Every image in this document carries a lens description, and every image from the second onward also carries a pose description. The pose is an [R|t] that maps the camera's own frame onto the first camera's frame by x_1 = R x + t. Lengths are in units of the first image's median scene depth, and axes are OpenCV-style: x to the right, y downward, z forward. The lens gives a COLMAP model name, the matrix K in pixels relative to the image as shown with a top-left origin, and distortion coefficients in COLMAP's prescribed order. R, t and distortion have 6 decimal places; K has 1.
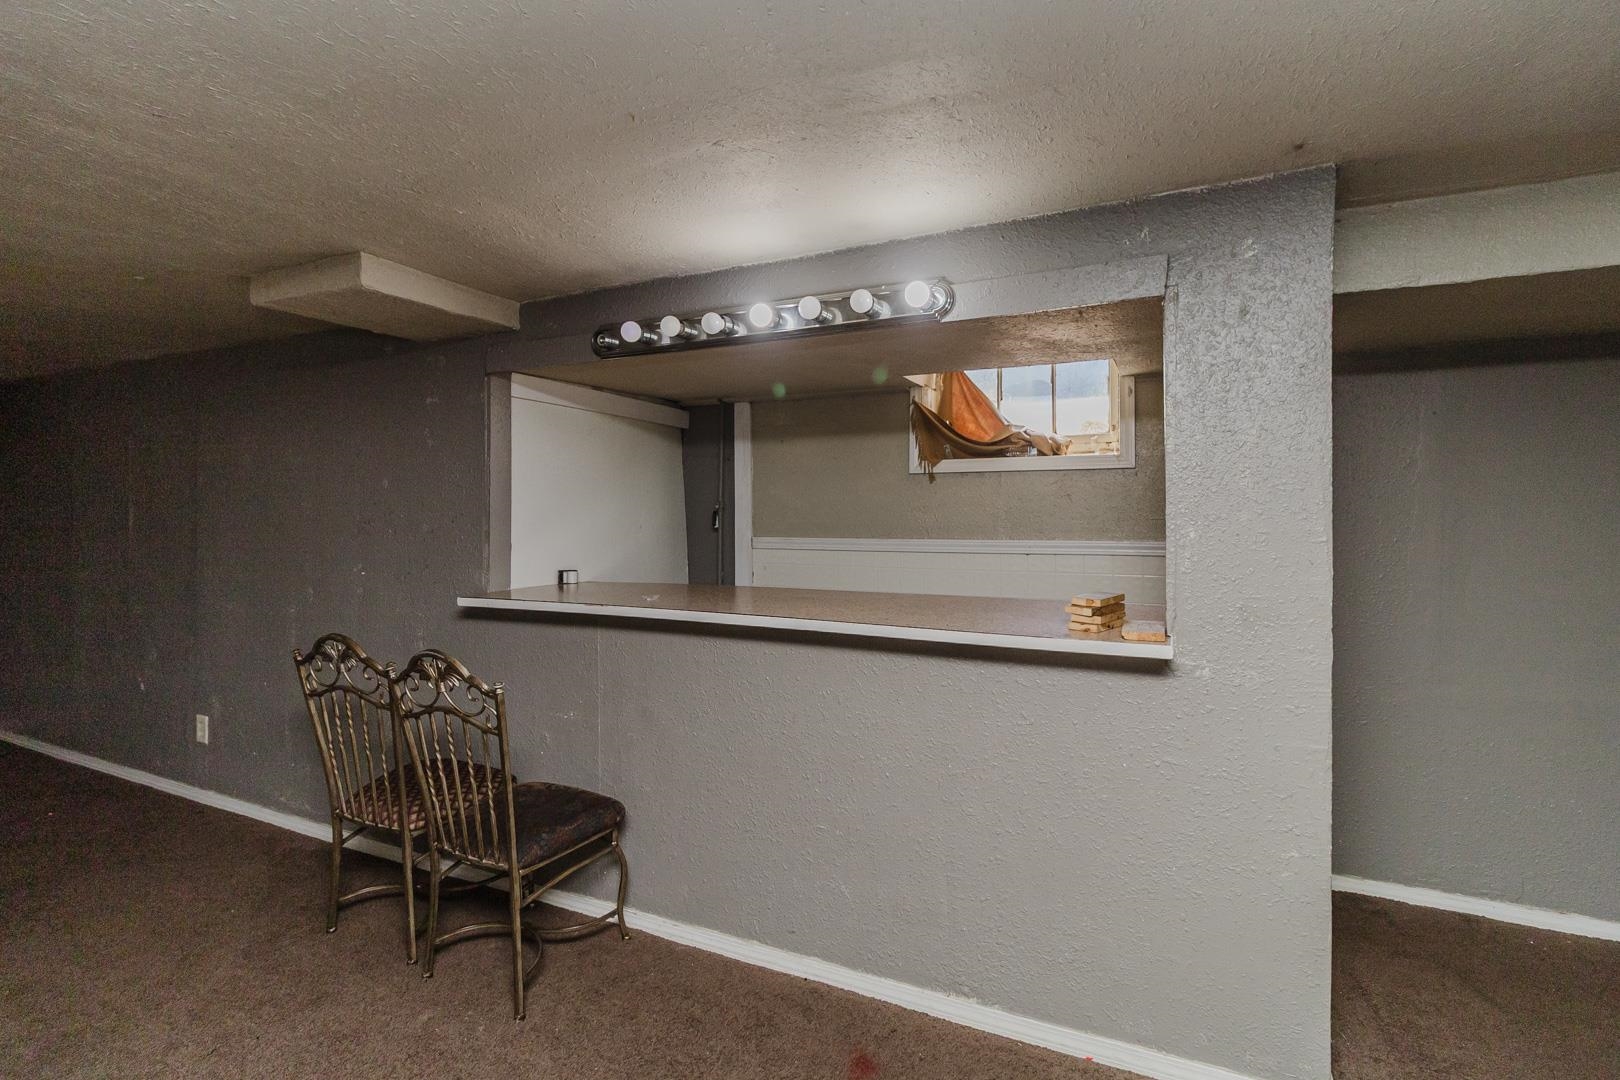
lens RADIAL K [[749.6, 0, 803.9], [0, 749.6, 525.4], [0, 0, 1]] dist [0.002384, 0.000247]
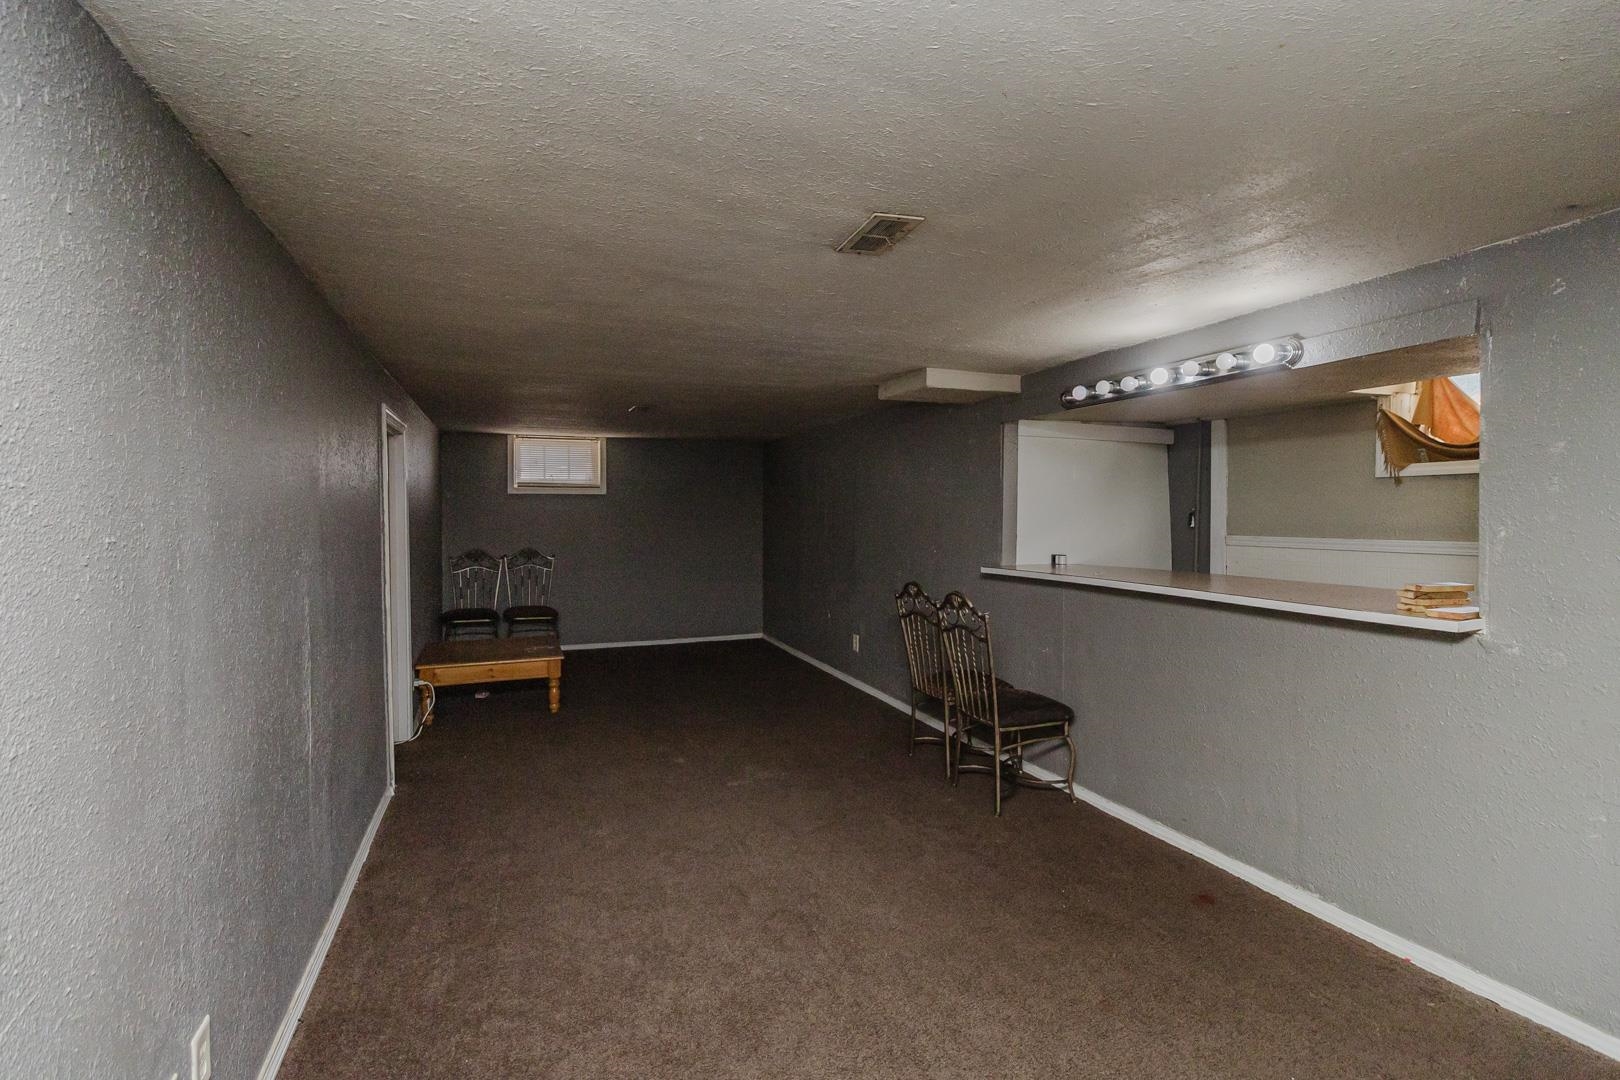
lens RADIAL K [[749.6, 0, 803.9], [0, 749.6, 525.4], [0, 0, 1]] dist [0.002384, 0.000247]
pose [[0.728291, 0.014632, -0.685112, 0.376418], [-0.015995, 0.999863, 0.004352, 0.009057], [0.685082, 0.007788, 0.728425, -0.439435]]
